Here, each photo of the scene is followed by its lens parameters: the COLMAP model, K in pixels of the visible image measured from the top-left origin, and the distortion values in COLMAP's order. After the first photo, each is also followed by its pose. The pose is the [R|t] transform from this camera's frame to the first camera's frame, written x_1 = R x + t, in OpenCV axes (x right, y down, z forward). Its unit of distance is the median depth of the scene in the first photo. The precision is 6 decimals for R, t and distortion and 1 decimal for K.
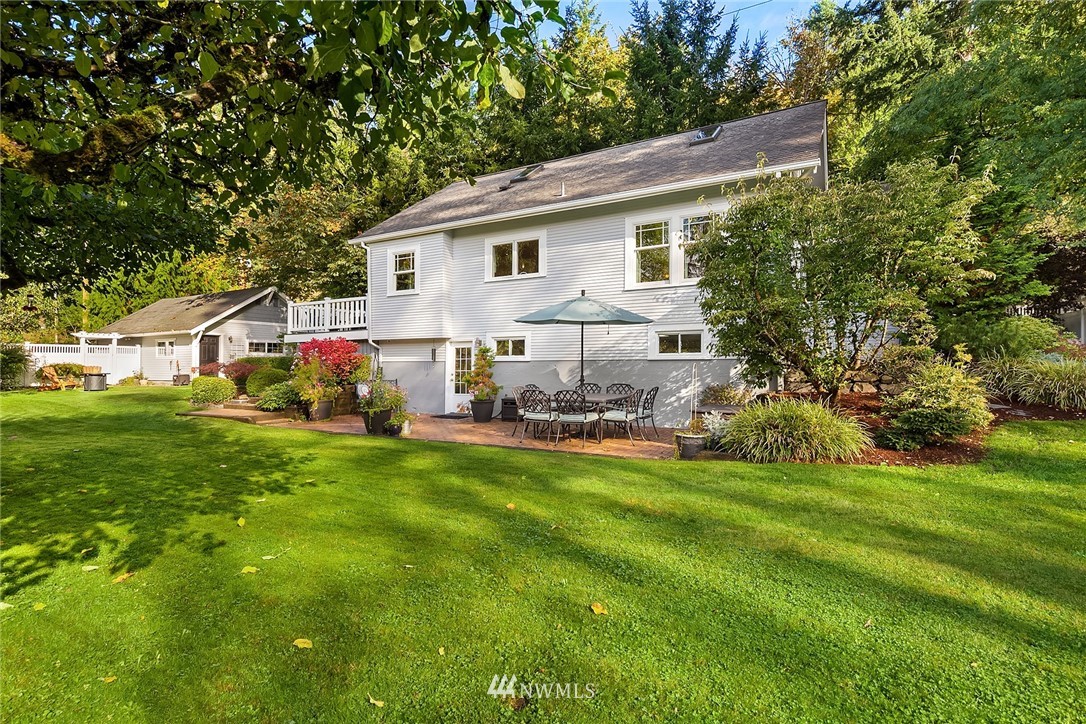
lens RADIAL K [[526.3, 0, 548.6], [0, 526.3, 356.5], [0, 0, 1]] dist [0.002380, -0.004840]
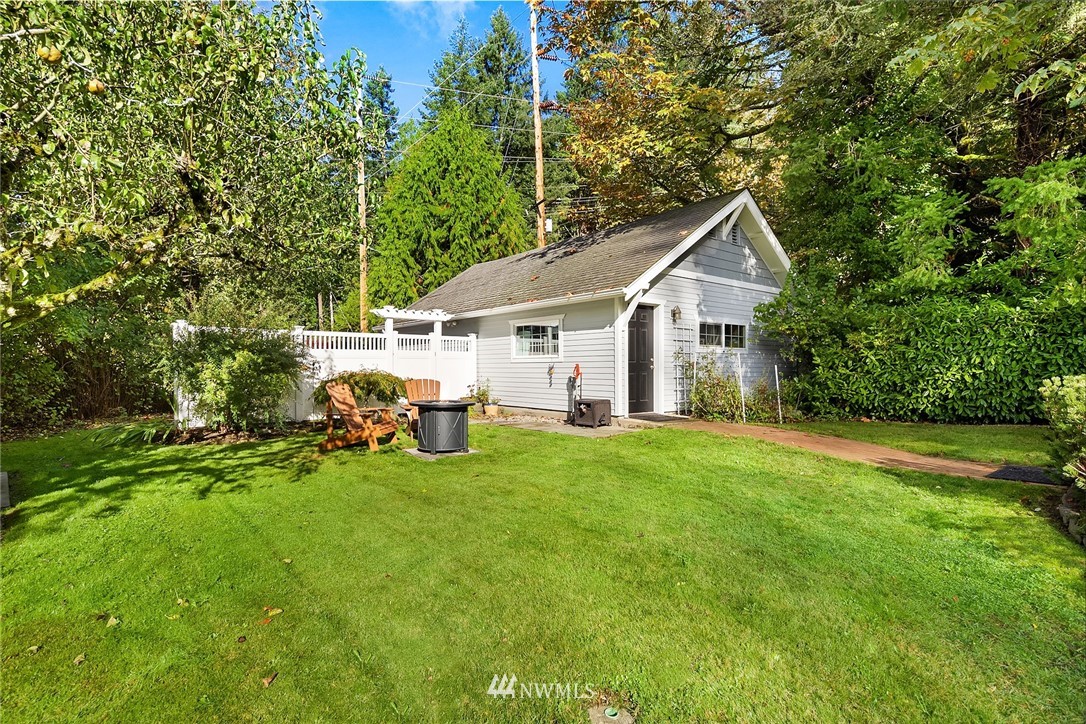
lens RADIAL K [[526.3, 0, 542.9], [0, 526.3, 372.1], [0, 0, 1]] dist [0.002380, -0.004840]
pose [[0.931228, 0.008065, -0.364349, -0.568115], [0.003446, 0.999516, 0.030931, -0.000465], [0.364421, -0.030060, 0.930749, 0.587249]]
